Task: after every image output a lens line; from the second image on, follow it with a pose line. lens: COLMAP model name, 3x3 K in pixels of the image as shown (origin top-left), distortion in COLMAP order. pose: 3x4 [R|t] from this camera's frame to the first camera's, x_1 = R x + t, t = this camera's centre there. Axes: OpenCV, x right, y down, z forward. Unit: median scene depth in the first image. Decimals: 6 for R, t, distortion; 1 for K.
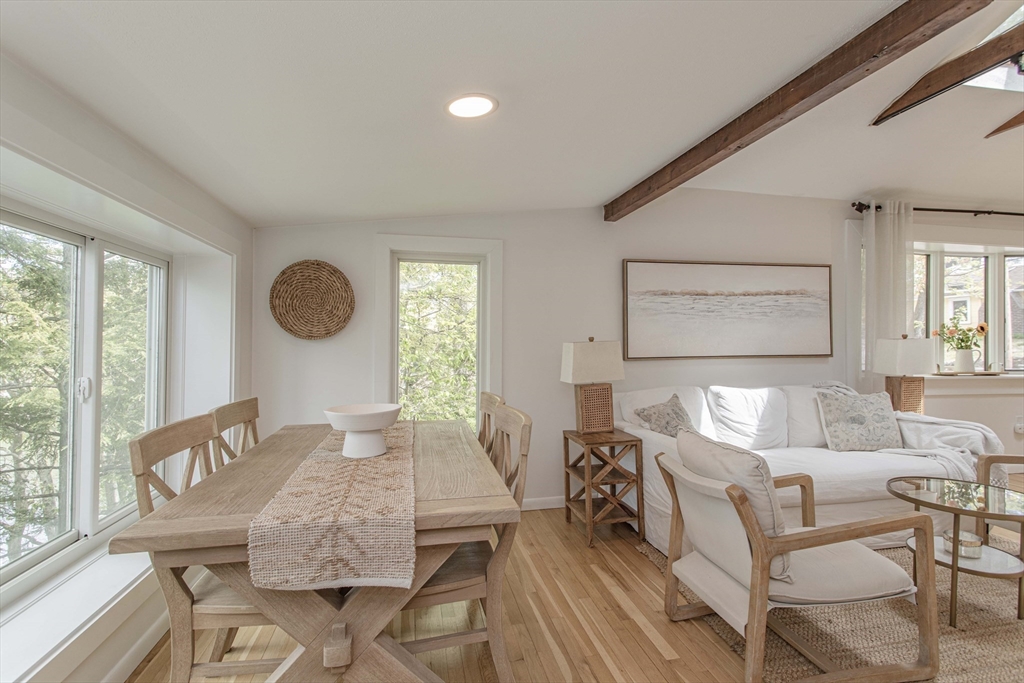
lens RADIAL K [[497.9, 0, 517.9], [0, 497.9, 341.0], [0, 0, 1]] dist [-0.001824, 0.006784]
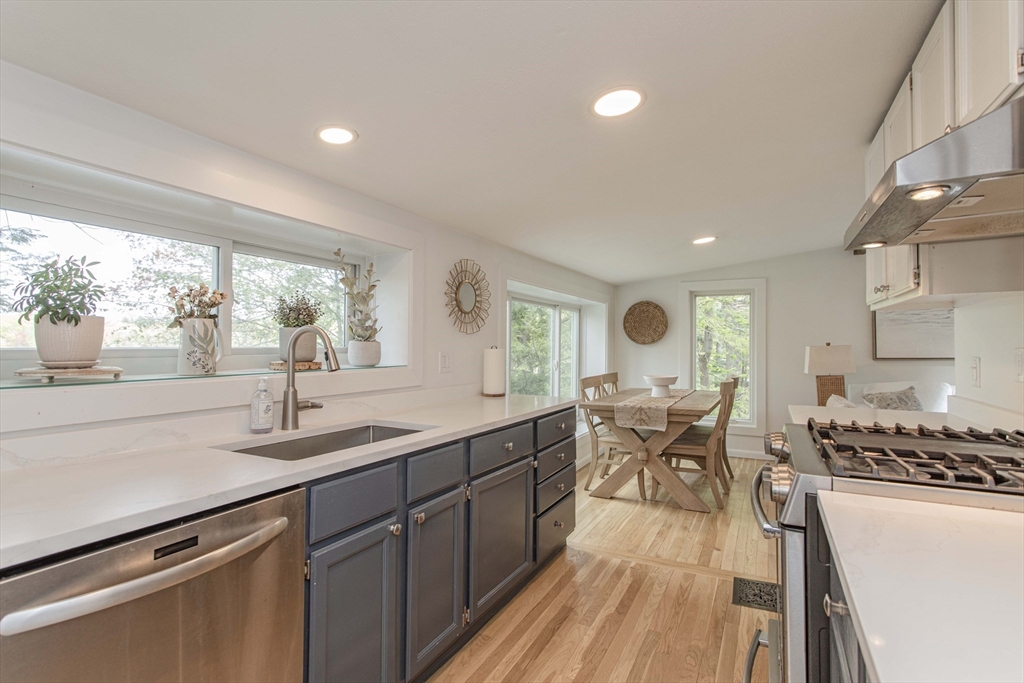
lens RADIAL K [[469.4, 0, 506.8], [0, 469.4, 338.2], [0, 0, 1]] dist [0.000927, 0.000210]
pose [[0.753936, -0.010454, -0.656865, 0.327804], [0.004235, 0.999930, -0.011054, -0.009593], [0.656934, 0.005552, 0.753927, -0.615949]]
